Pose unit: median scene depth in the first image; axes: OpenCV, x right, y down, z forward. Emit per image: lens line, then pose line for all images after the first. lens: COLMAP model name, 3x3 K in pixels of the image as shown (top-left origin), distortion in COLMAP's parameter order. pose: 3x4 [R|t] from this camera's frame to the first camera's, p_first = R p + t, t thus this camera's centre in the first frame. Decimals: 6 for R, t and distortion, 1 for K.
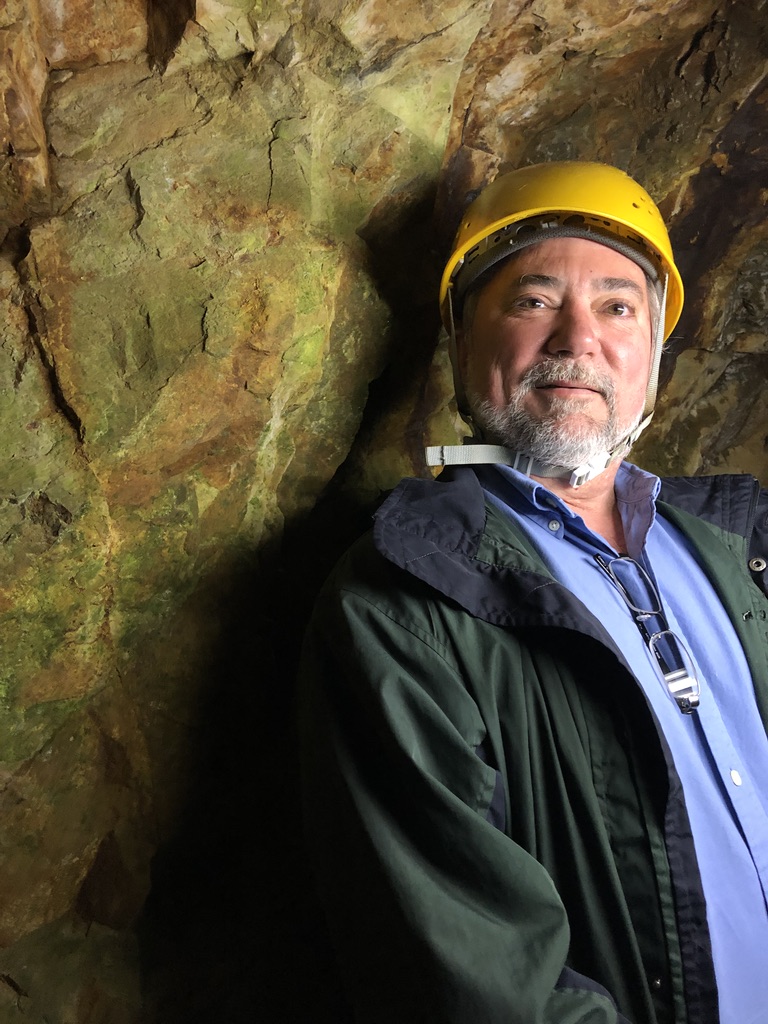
lens RADIAL K [[901.7, 0, 387.0], [0, 901.7, 518.9], [0, 0, 1]] dist [0.013634, -0.003797]
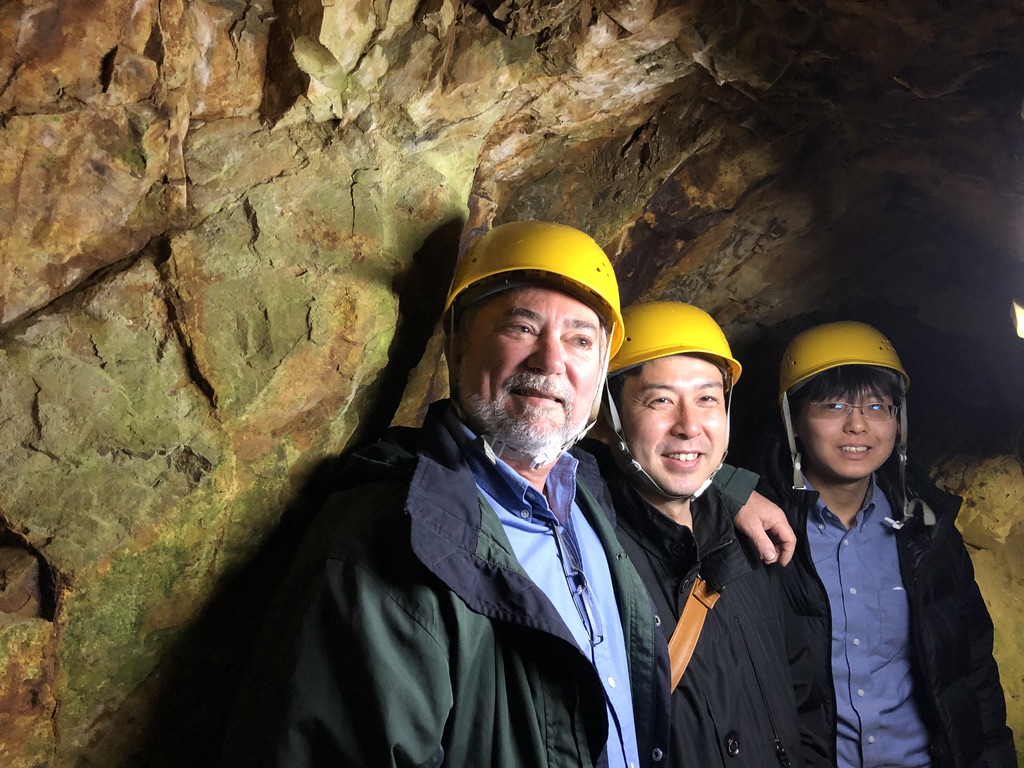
lens RADIAL K [[901.7, 0, 512.0], [0, 901.7, 384.0], [0, 0, 1]] dist [0.013634, -0.003797]
pose [[0.966973, 0.030711, 0.253023, -0.236562], [0.008850, 0.988070, -0.153752, 0.071105], [-0.254727, 0.150914, 0.955165, -0.270085]]
